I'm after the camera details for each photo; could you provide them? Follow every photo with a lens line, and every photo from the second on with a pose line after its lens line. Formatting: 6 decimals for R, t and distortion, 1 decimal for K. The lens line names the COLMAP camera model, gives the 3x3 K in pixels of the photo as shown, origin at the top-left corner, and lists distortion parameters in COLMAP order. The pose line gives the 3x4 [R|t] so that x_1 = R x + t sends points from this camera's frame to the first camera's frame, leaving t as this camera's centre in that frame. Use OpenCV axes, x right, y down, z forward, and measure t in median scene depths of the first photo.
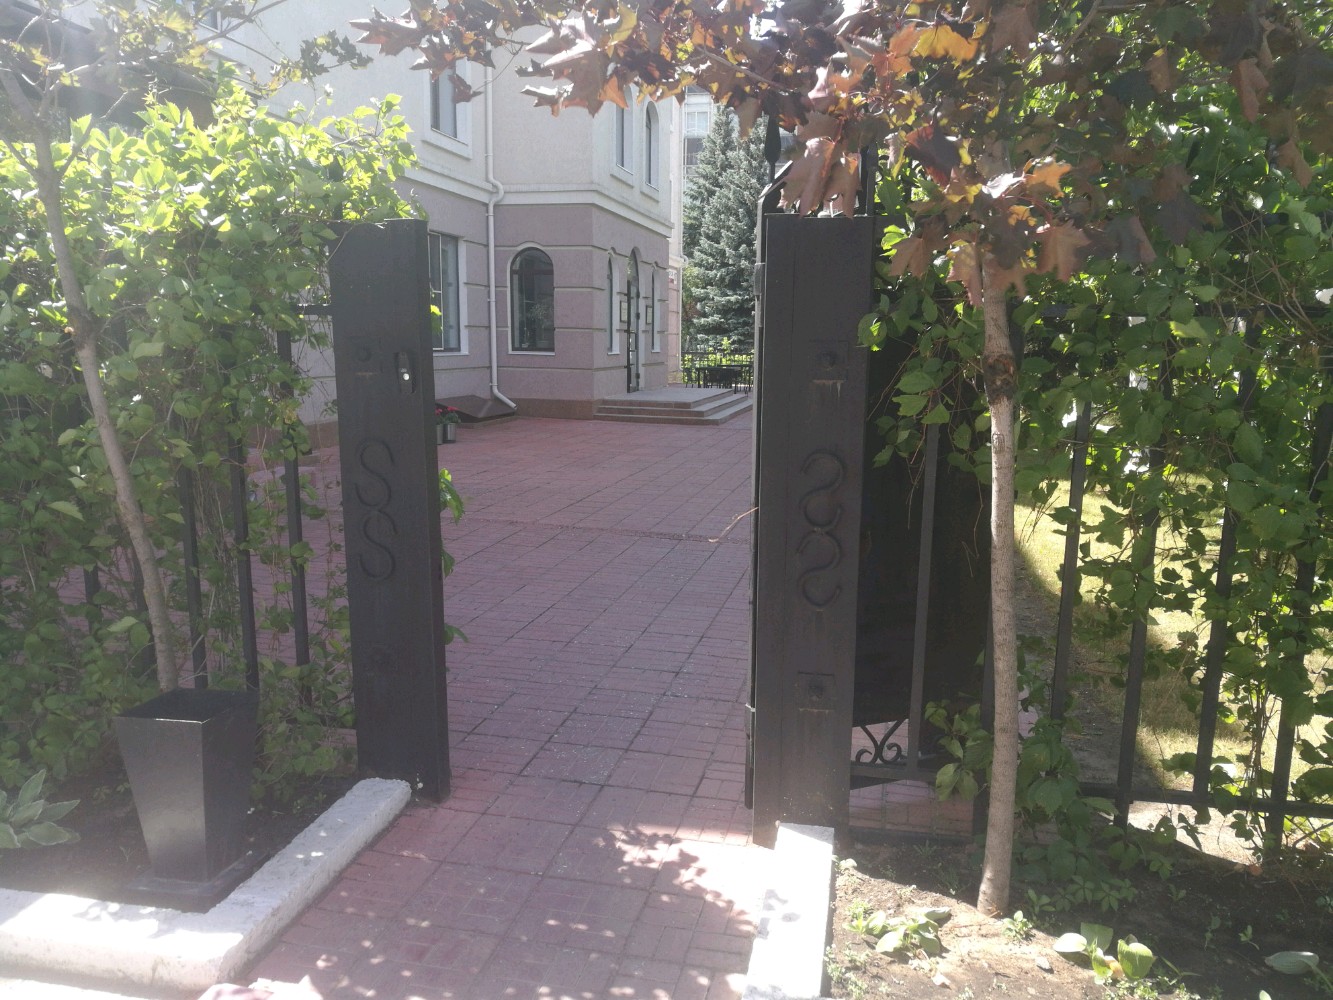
lens RADIAL K [[1046.8, 0, 667.7], [0, 1046.8, 502.2], [0, 0, 1]] dist [-0.007212, -0.002369]
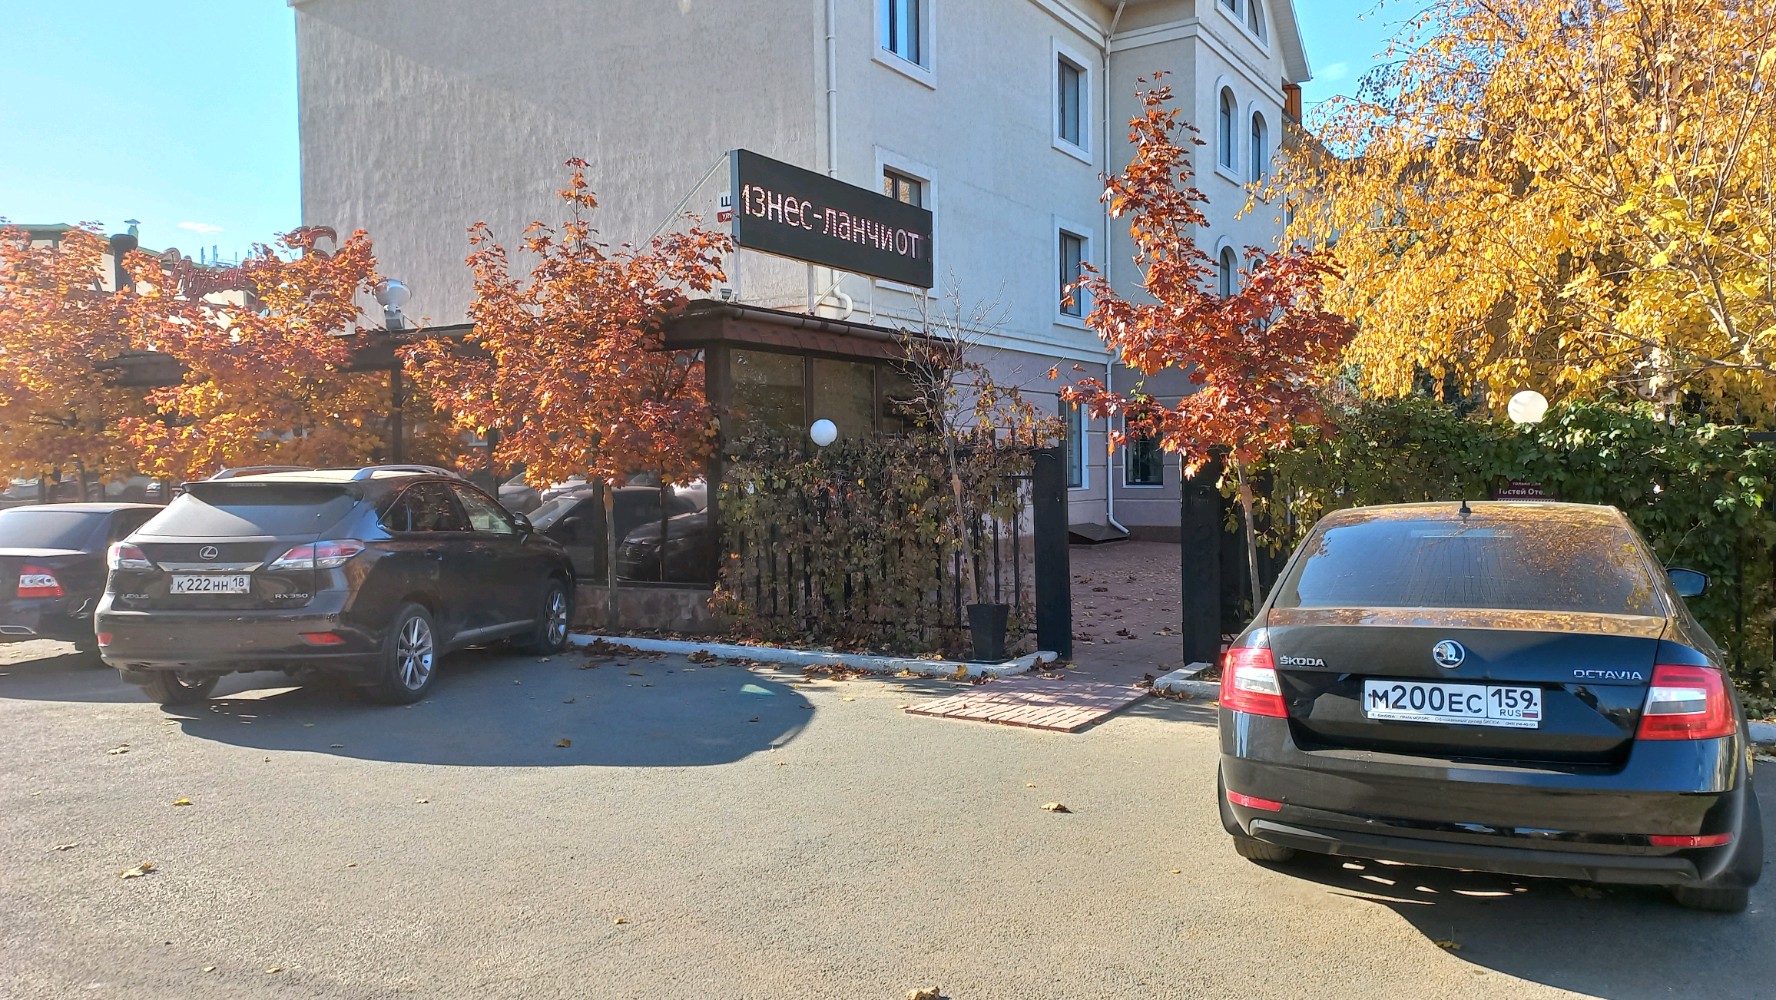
lens RADIAL K [[1242.6, 0, 884.1], [0, 1242.6, 500.2], [0, 0, 1]] dist [-0.011027, -0.001963]
pose [[0.937811, -0.010177, -0.346996, 0.089389], [-0.034493, 0.991892, -0.122314, 0.058129], [0.345427, 0.126676, 0.929857, -0.431702]]
